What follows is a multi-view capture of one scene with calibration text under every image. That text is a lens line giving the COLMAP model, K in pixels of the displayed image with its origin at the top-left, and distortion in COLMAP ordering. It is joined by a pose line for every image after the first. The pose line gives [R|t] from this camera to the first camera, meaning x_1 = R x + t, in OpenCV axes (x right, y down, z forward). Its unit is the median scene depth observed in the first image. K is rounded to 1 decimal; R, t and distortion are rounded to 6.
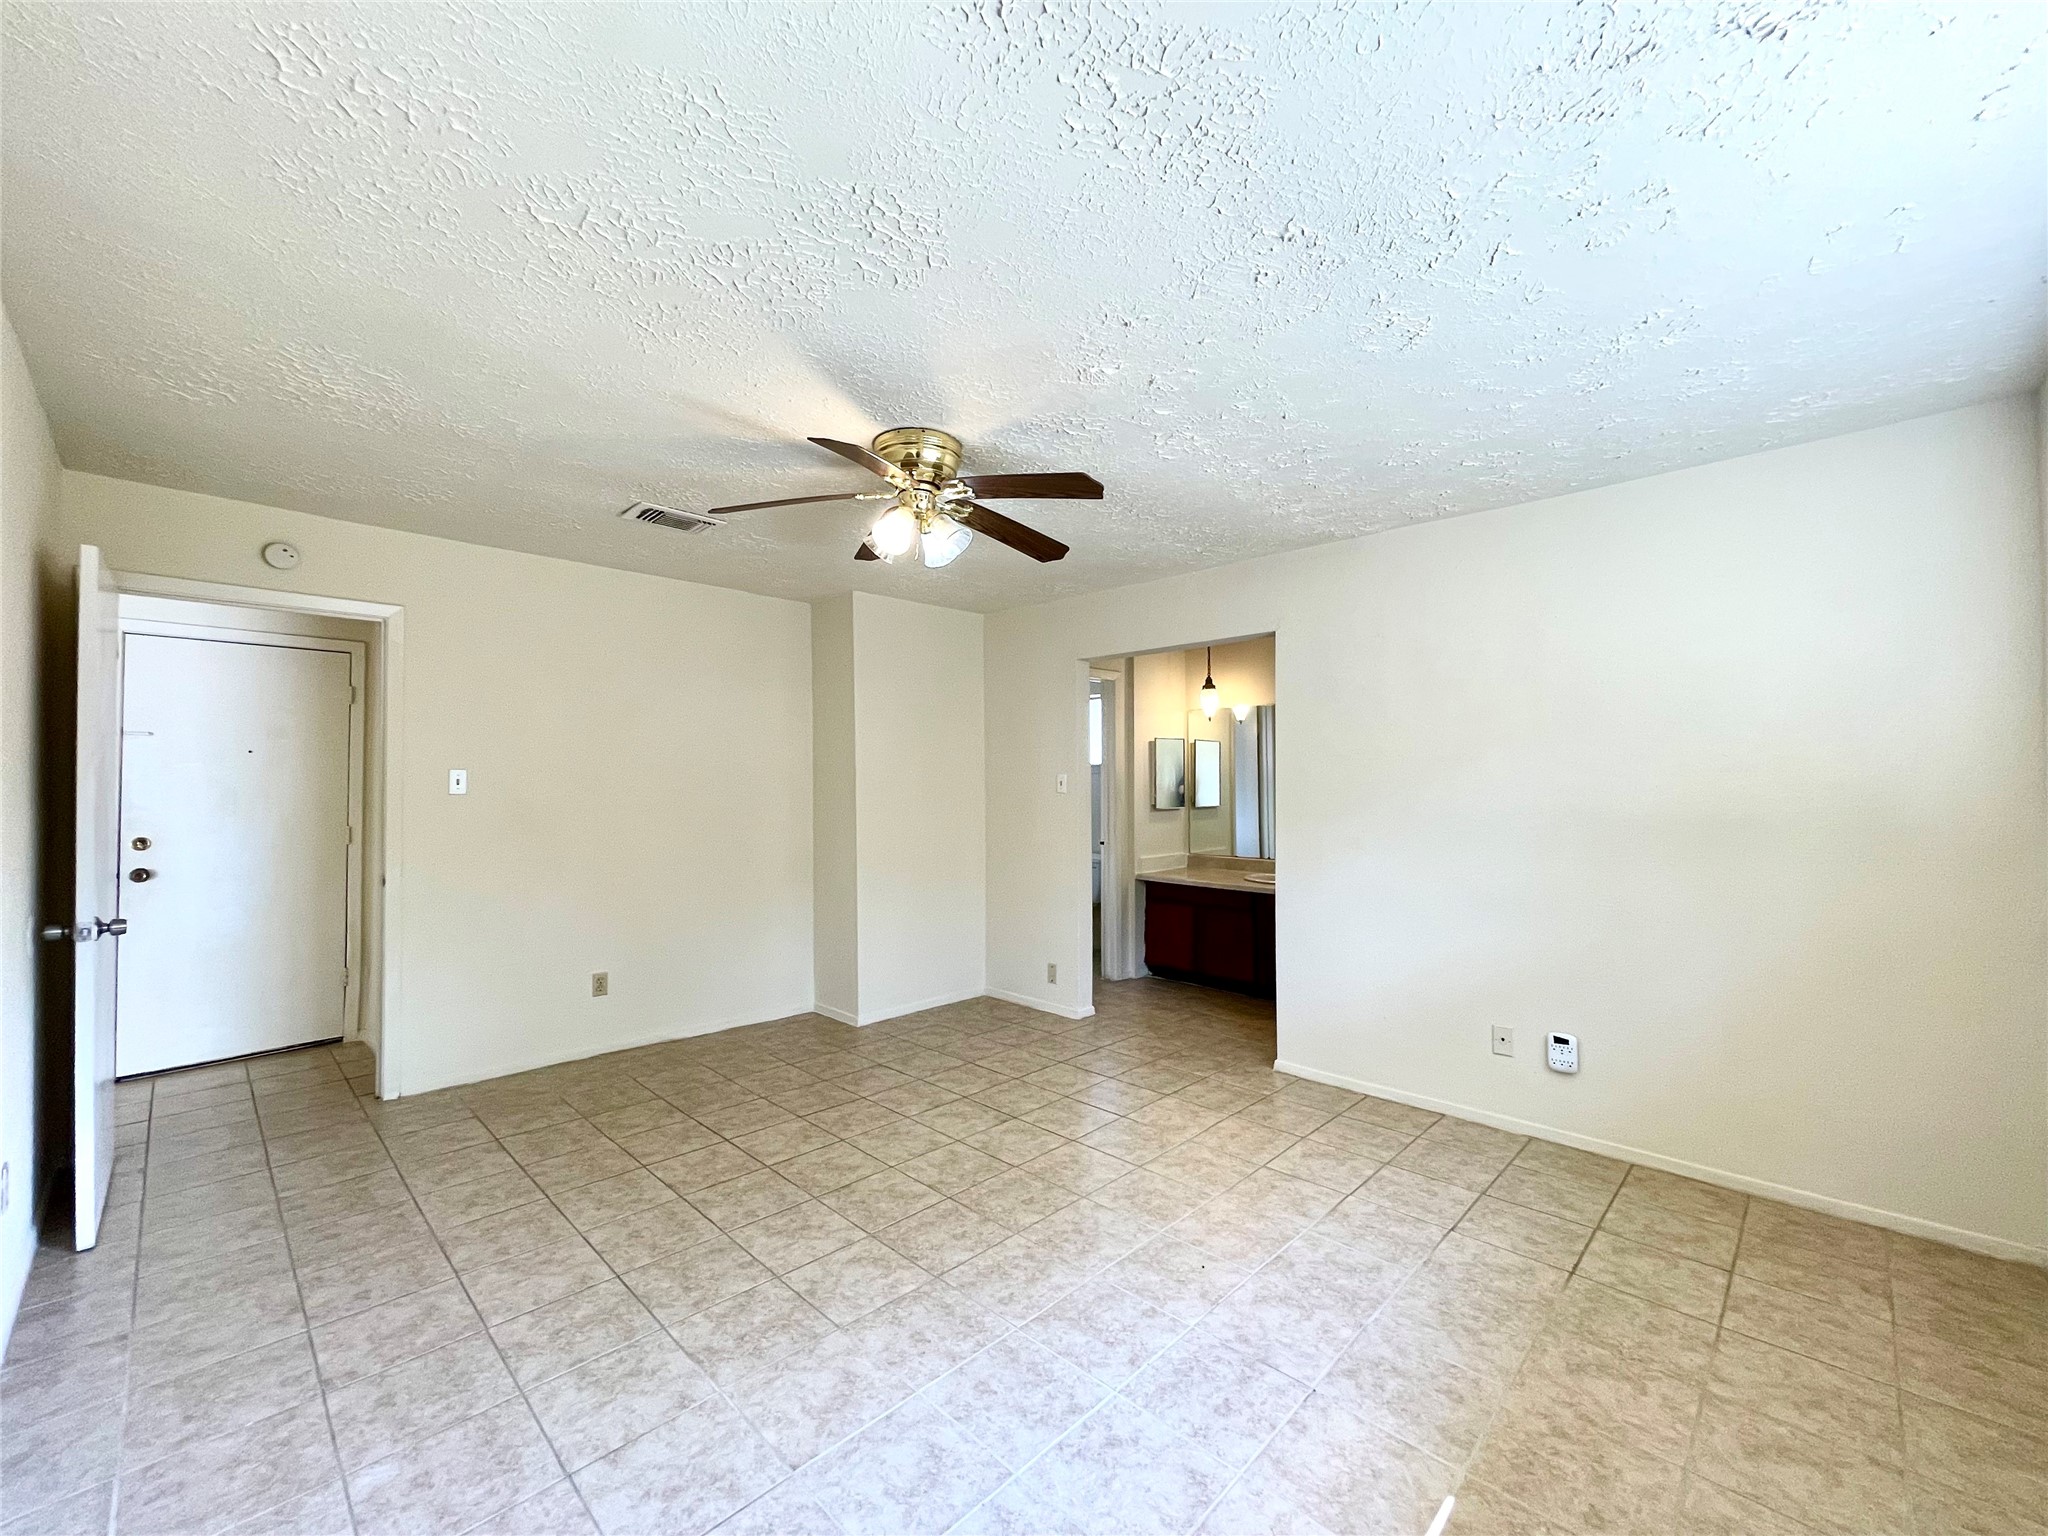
lens RADIAL K [[832.5, 0, 1019.4], [0, 832.5, 766.7], [0, 0, 1]] dist [0.002802, 0.000124]
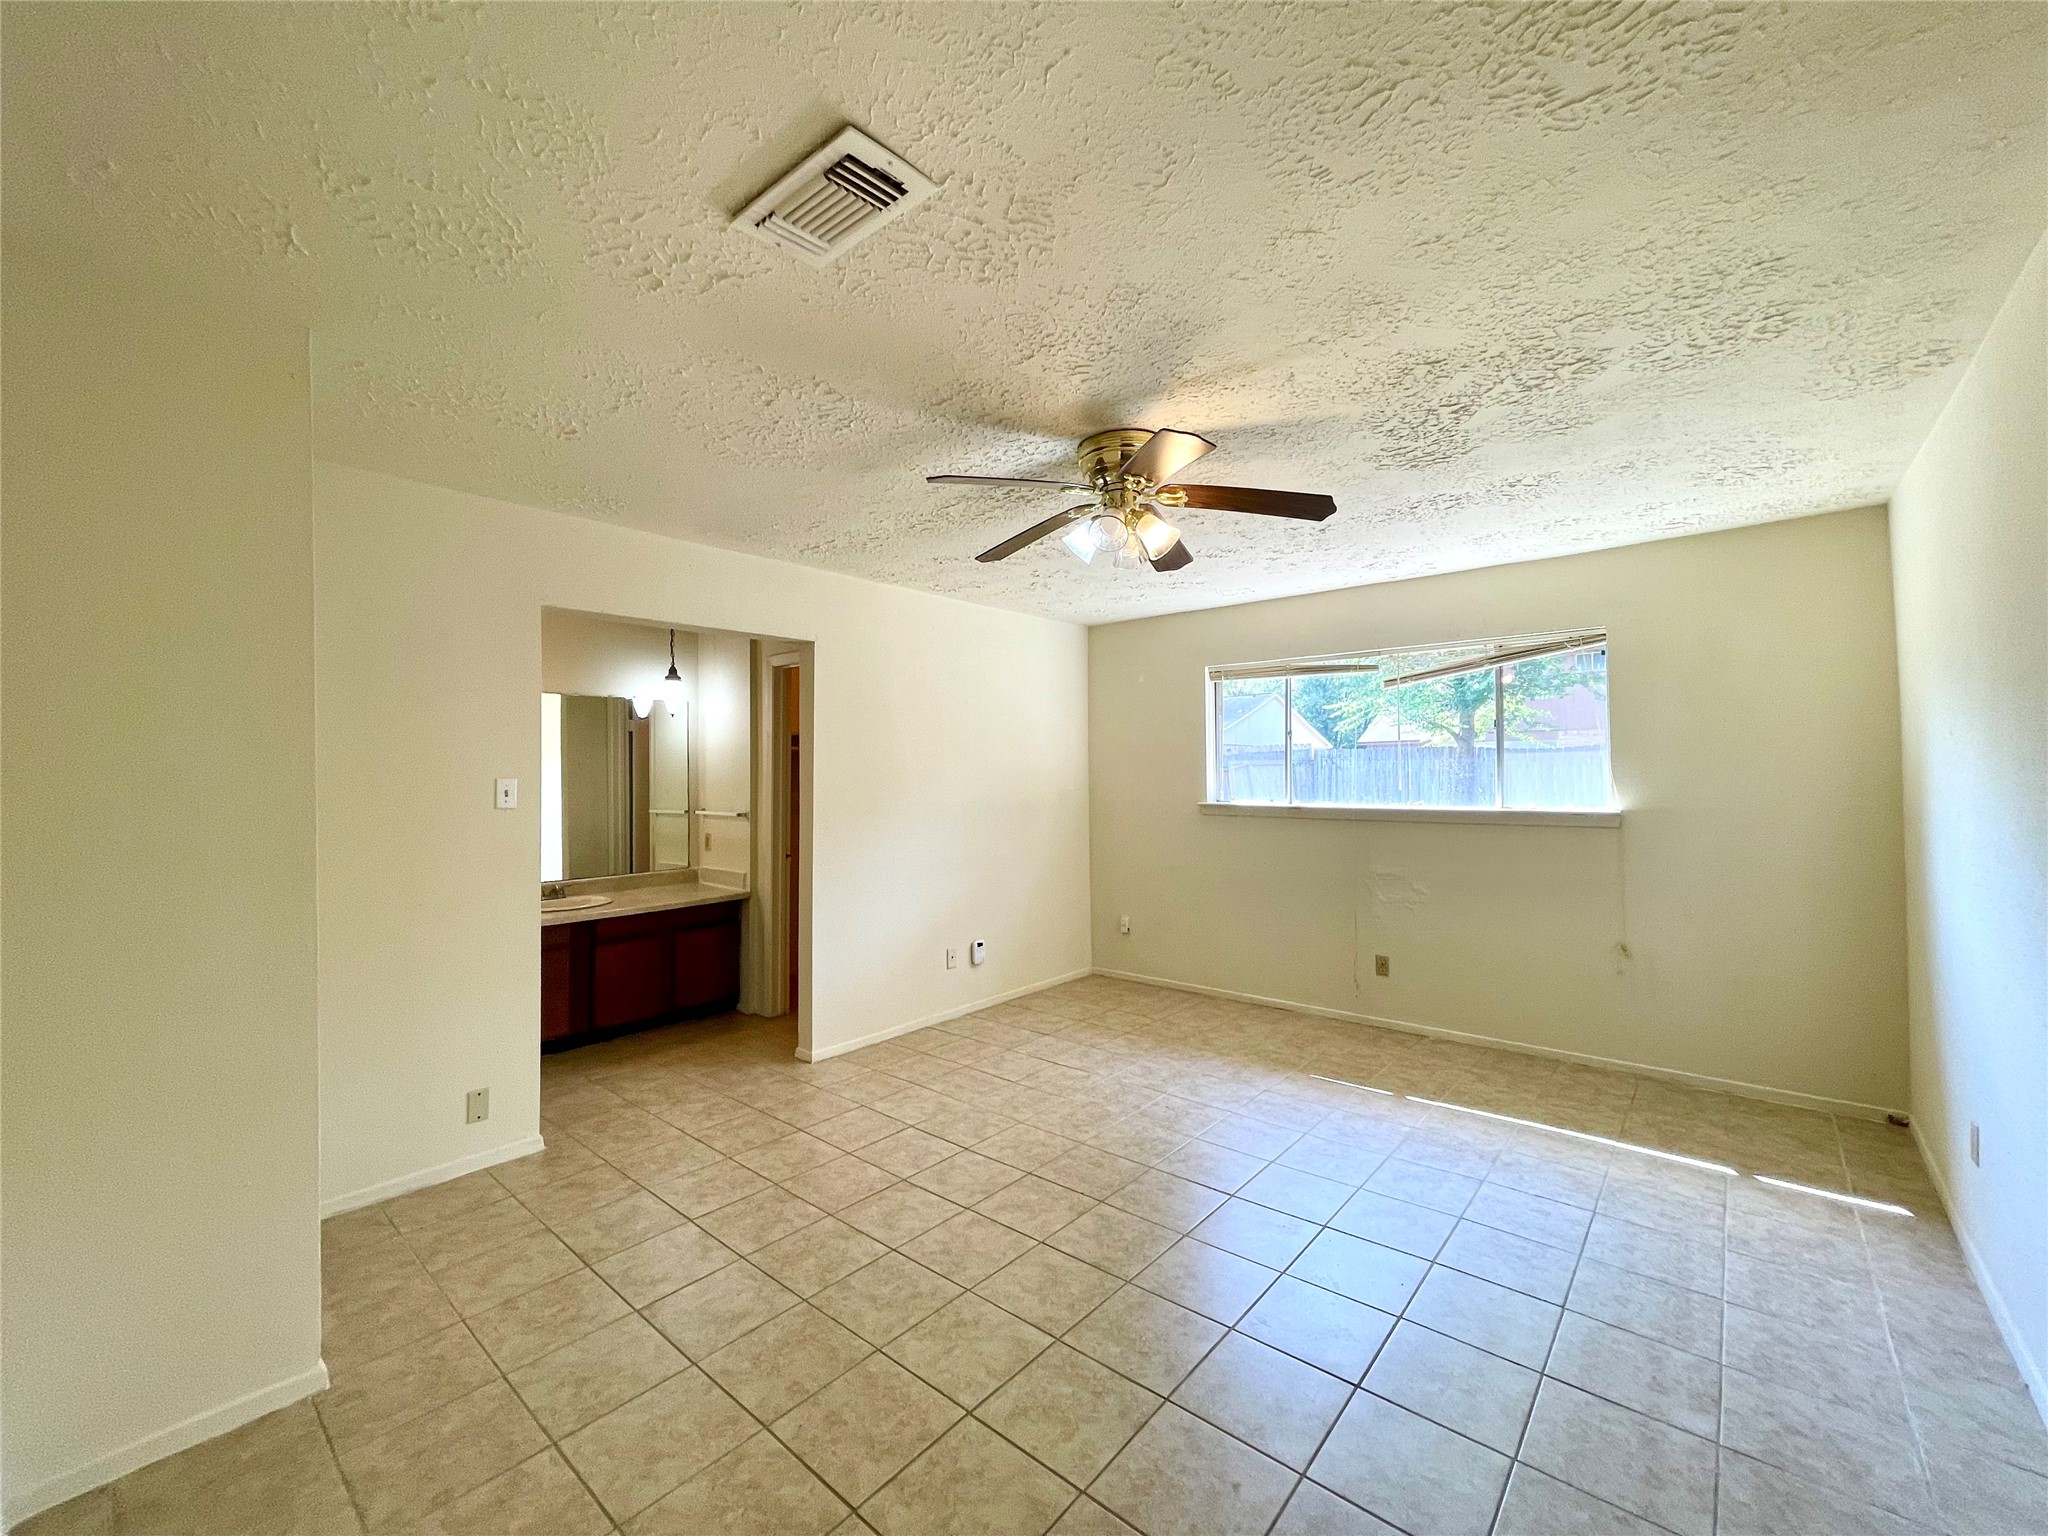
lens RADIAL K [[832.5, 0, 1019.4], [0, 832.5, 766.7], [0, 0, 1]] dist [0.002802, 0.000124]
pose [[-0.062148, 0.013947, 0.997970, -0.961543], [-0.008632, 0.999857, -0.014510, 0.008680], [-0.998030, -0.009516, -0.062019, 1.033014]]
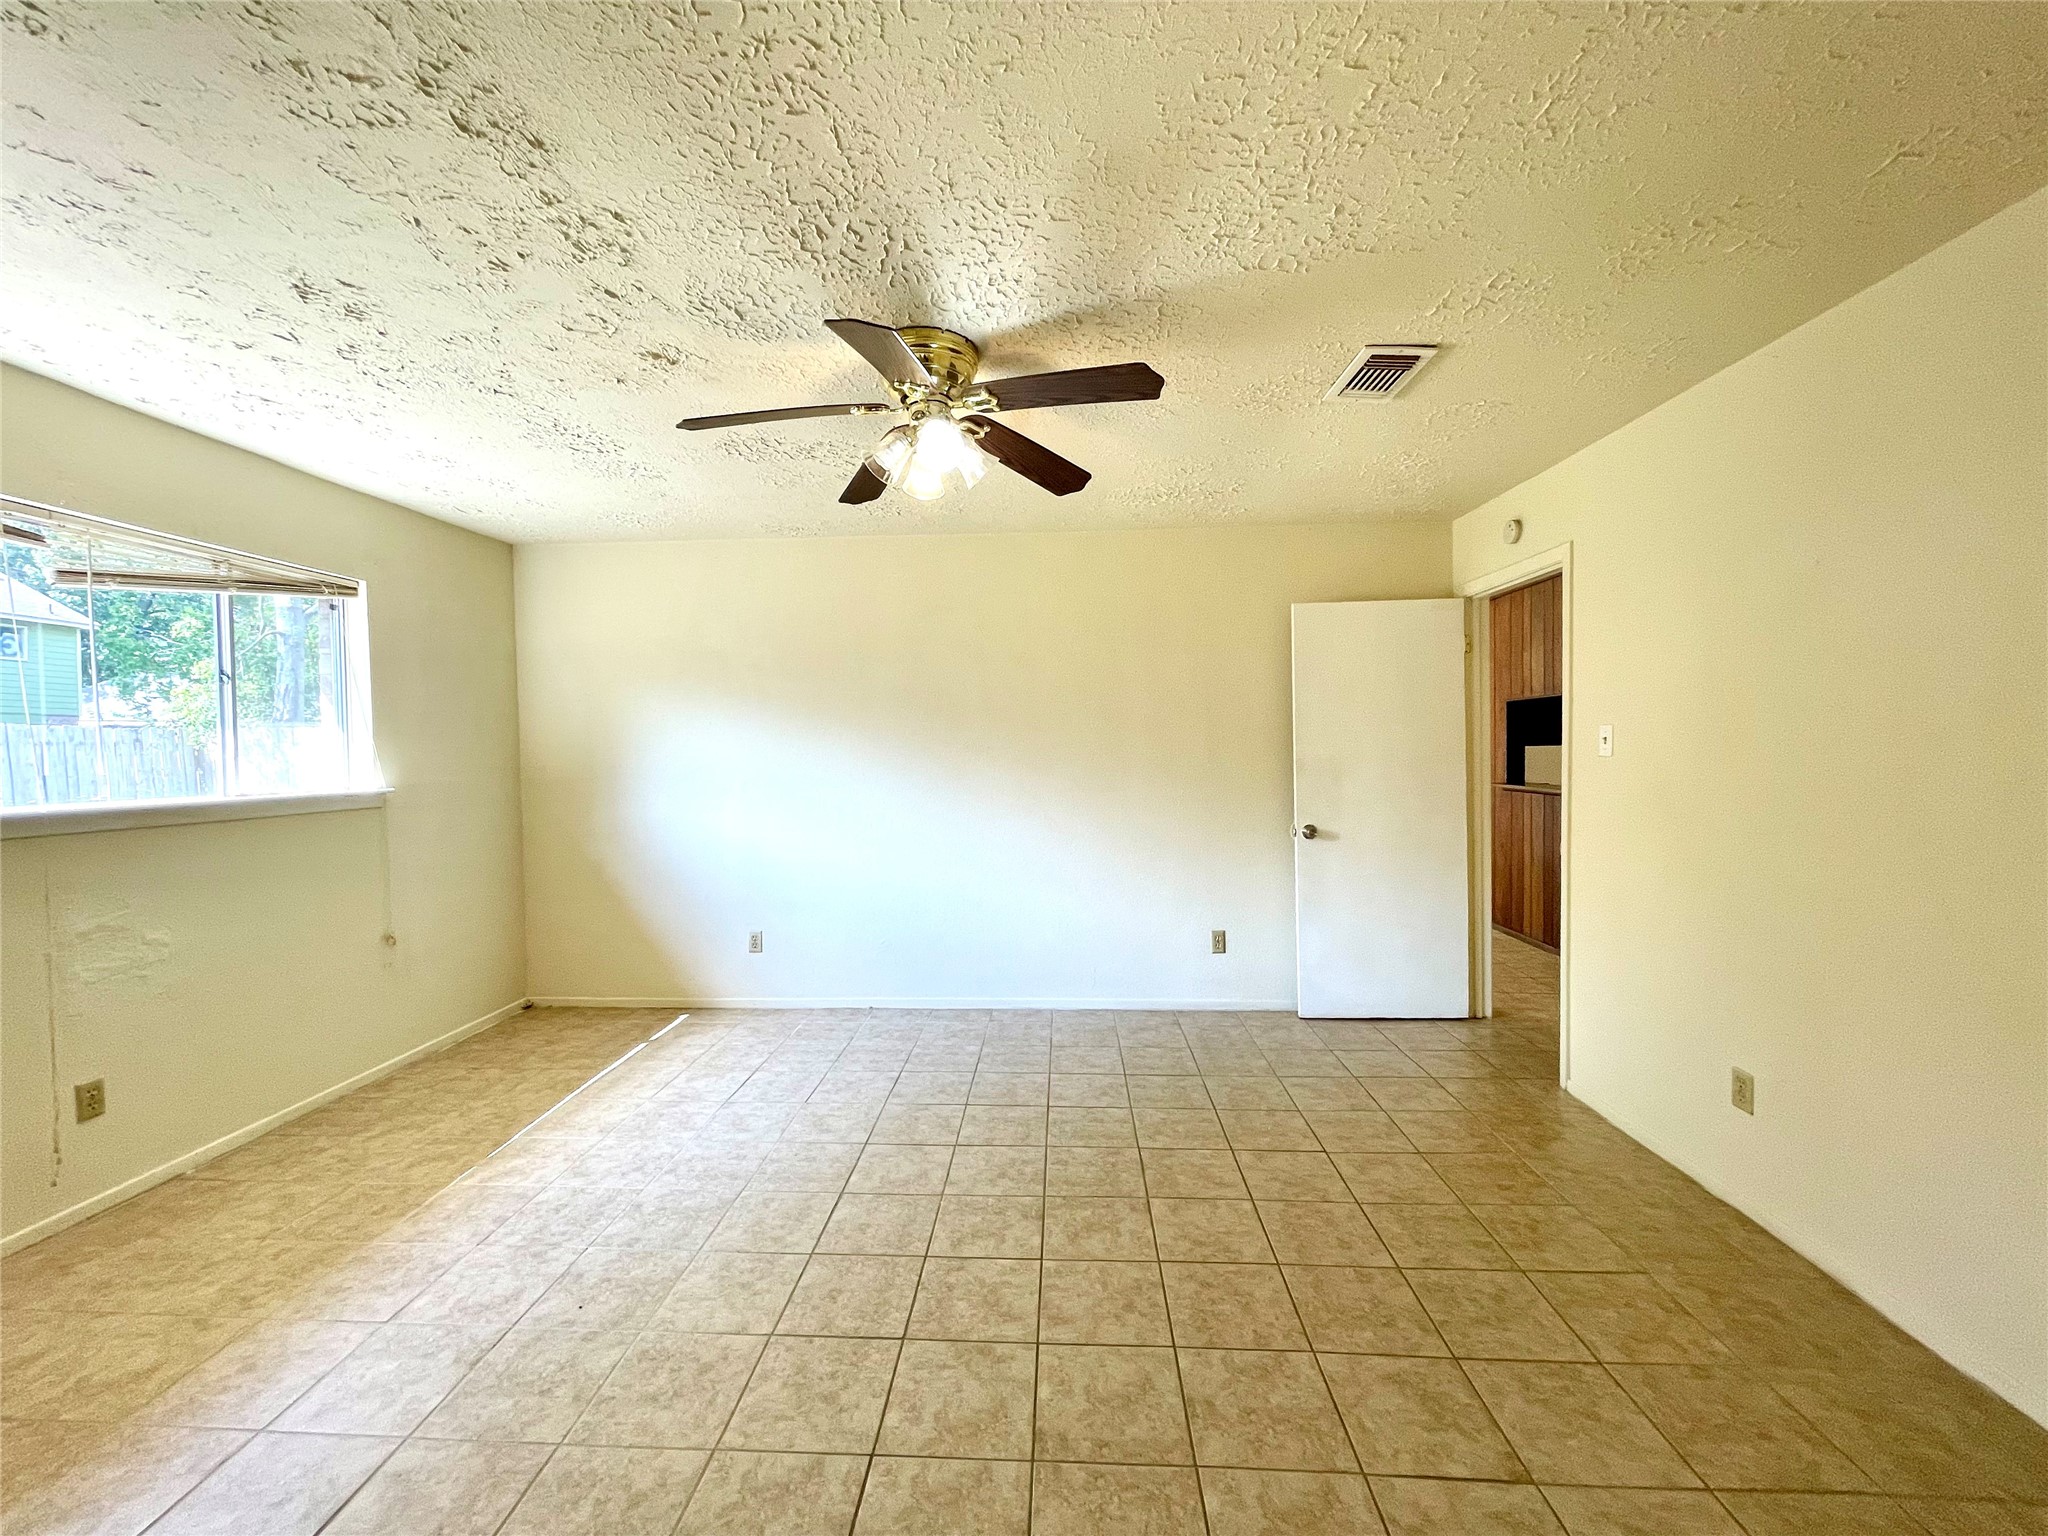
lens RADIAL K [[832.5, 0, 1019.4], [0, 832.5, 766.7], [0, 0, 1]] dist [0.002802, 0.000124]
pose [[-0.749370, 0.024511, -0.661698, 0.333257], [0.023395, 0.999671, 0.010536, 0.026883], [0.661738, -0.007585, -0.749697, 1.487074]]
